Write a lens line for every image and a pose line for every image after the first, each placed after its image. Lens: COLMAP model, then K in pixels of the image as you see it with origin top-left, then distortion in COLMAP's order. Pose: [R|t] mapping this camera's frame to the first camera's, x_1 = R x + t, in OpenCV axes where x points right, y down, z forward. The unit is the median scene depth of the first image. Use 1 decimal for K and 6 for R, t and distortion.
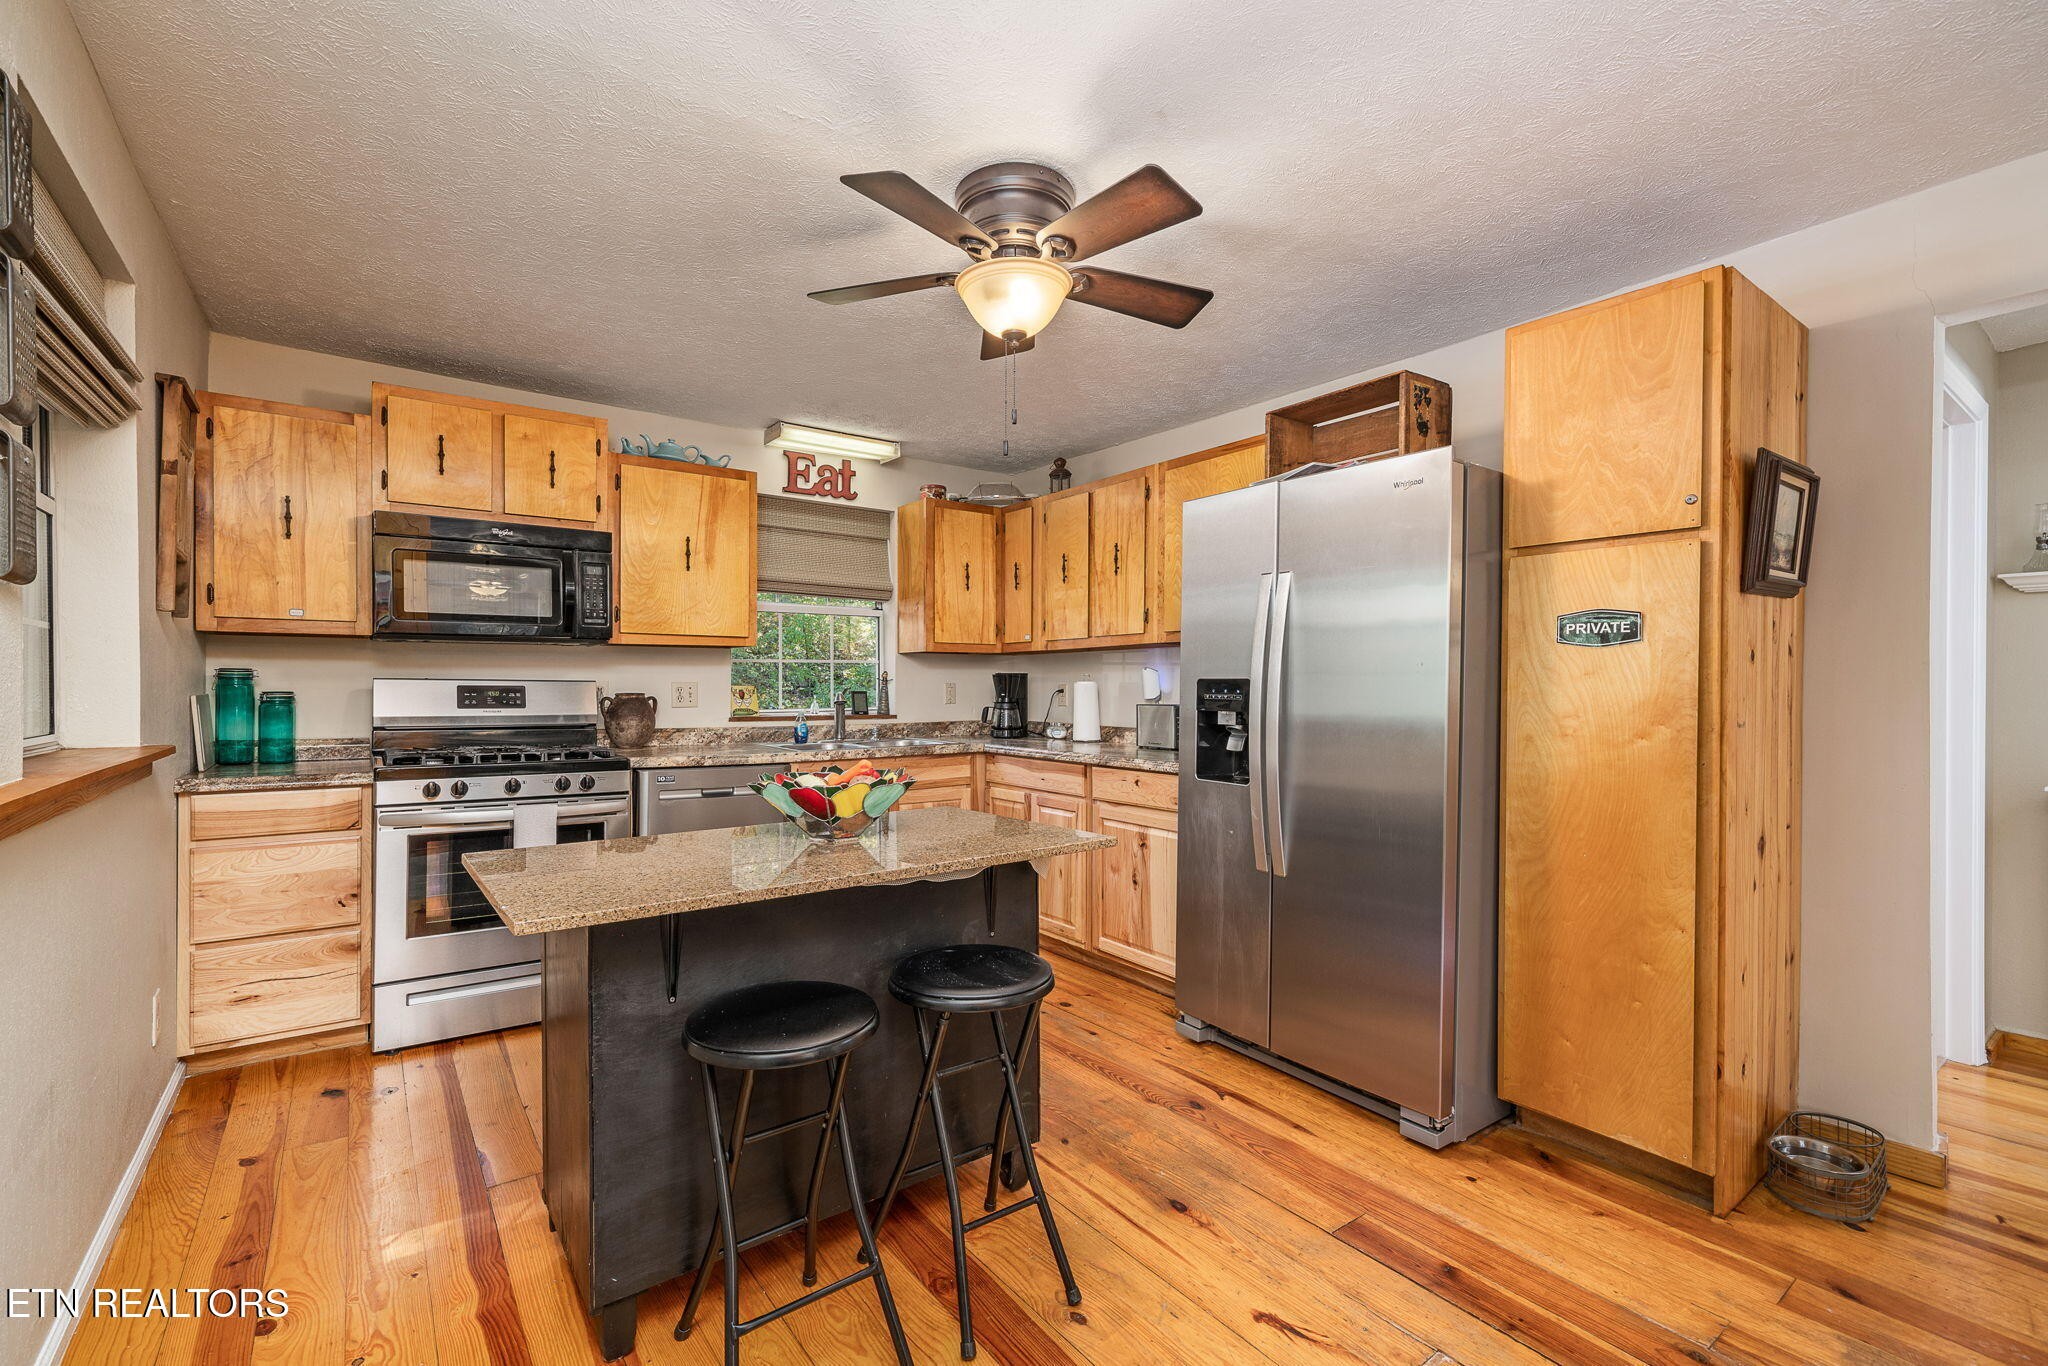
lens RADIAL K [[885.6, 0, 1021.9], [0, 885.6, 684.0], [0, 0, 1]] dist [-0.003786, 0.000558]
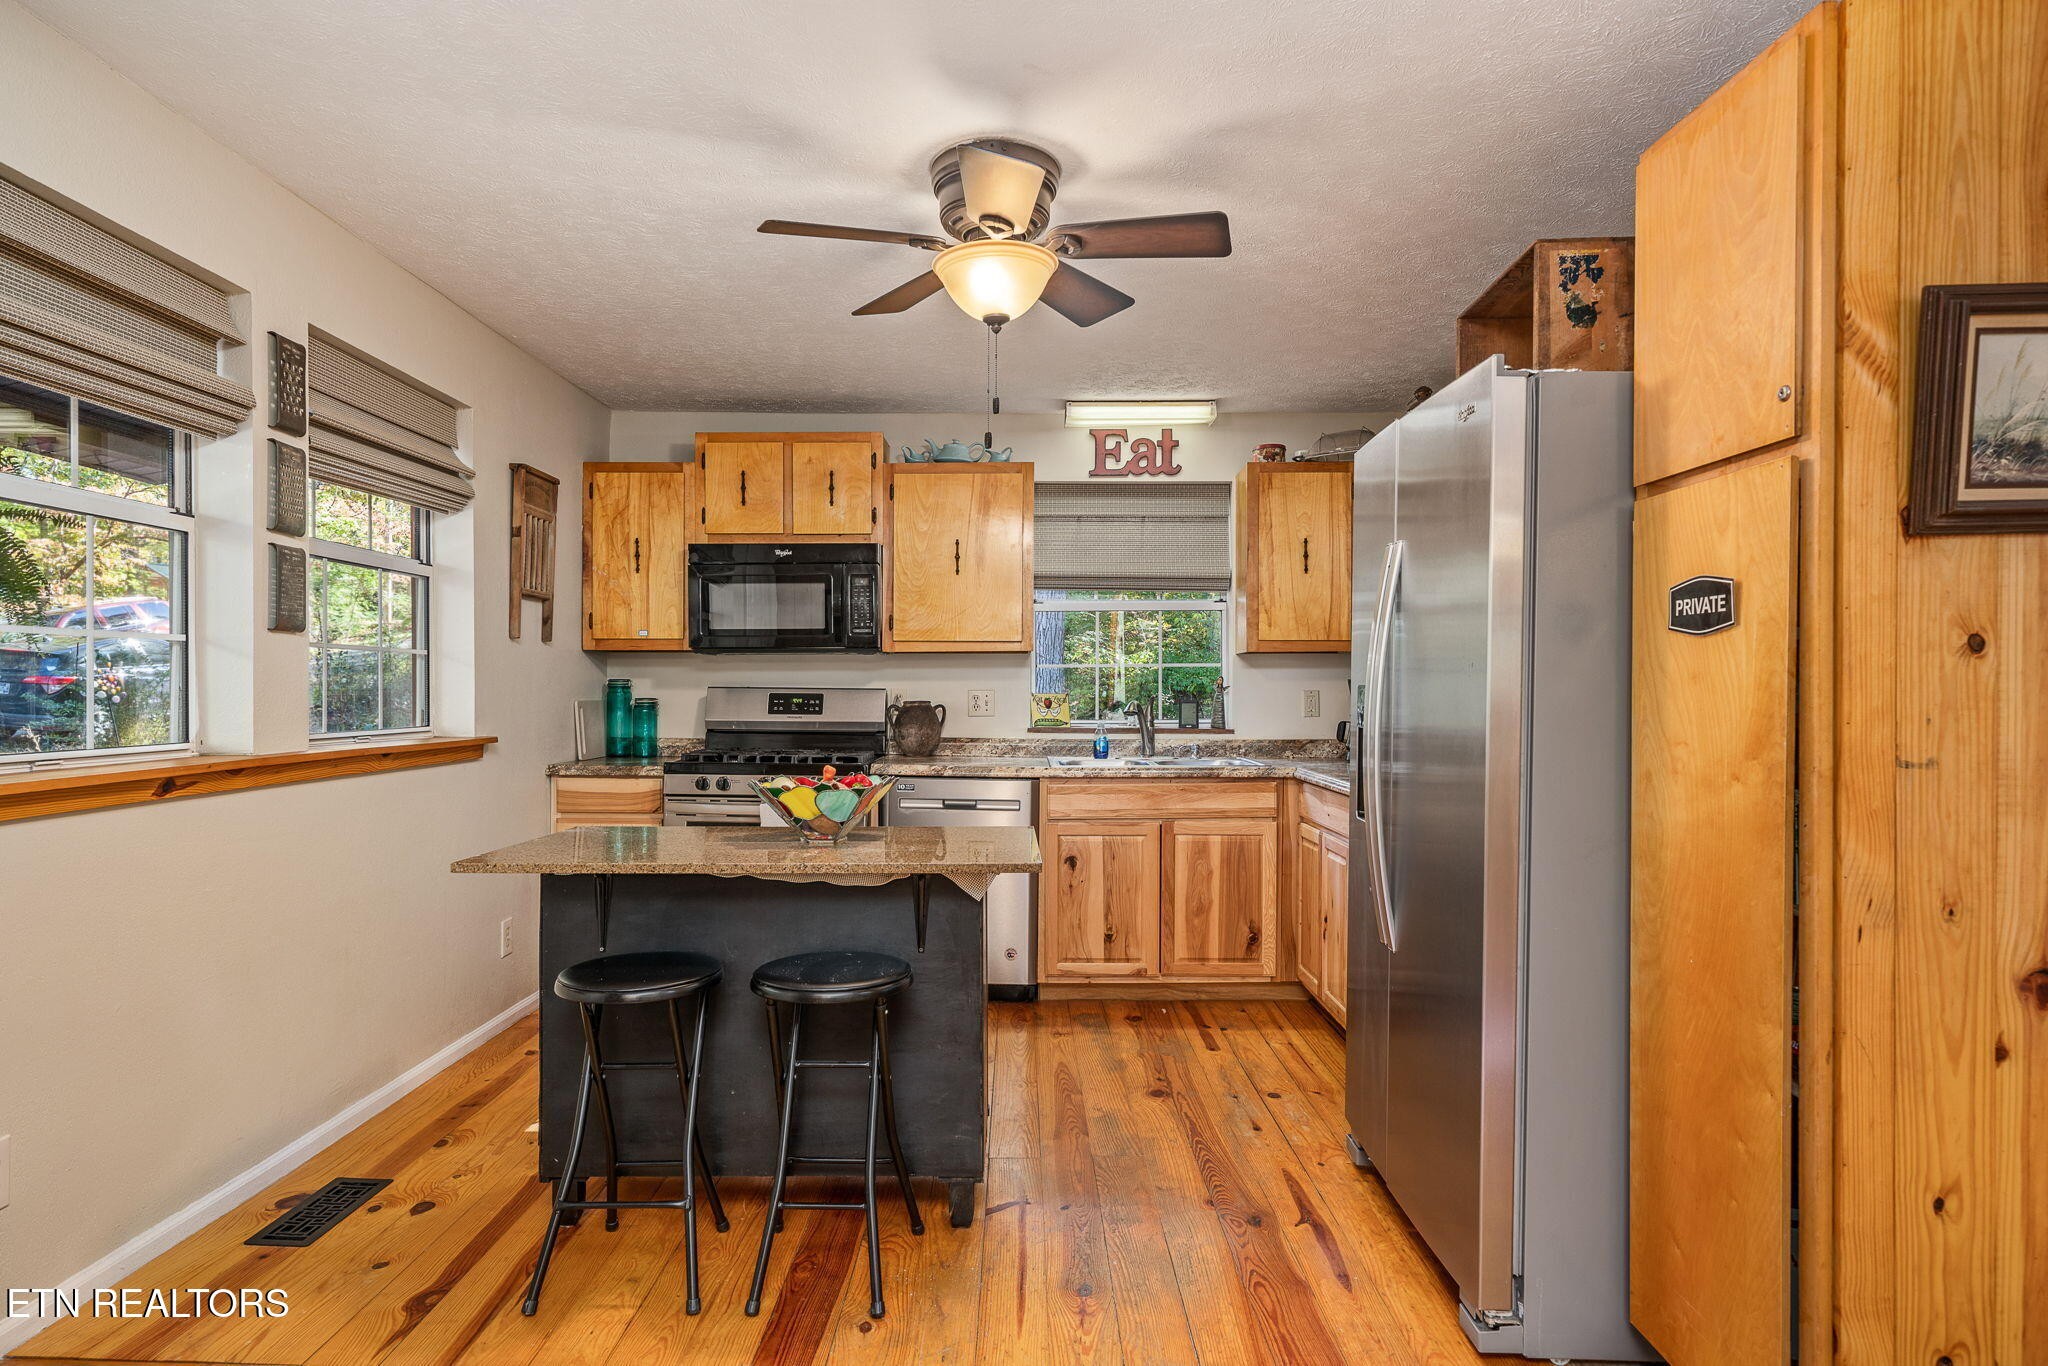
lens RADIAL K [[1172.2, 0, 1020.7], [0, 1172.2, 680.7], [0, 0, 1]] dist [-0.001353, -0.002561]
pose [[0.800070, -0.005214, -0.599884, 0.486943], [0.000044, 0.999963, -0.008632, -0.001147], [0.599907, 0.006879, 0.800040, 0.018325]]
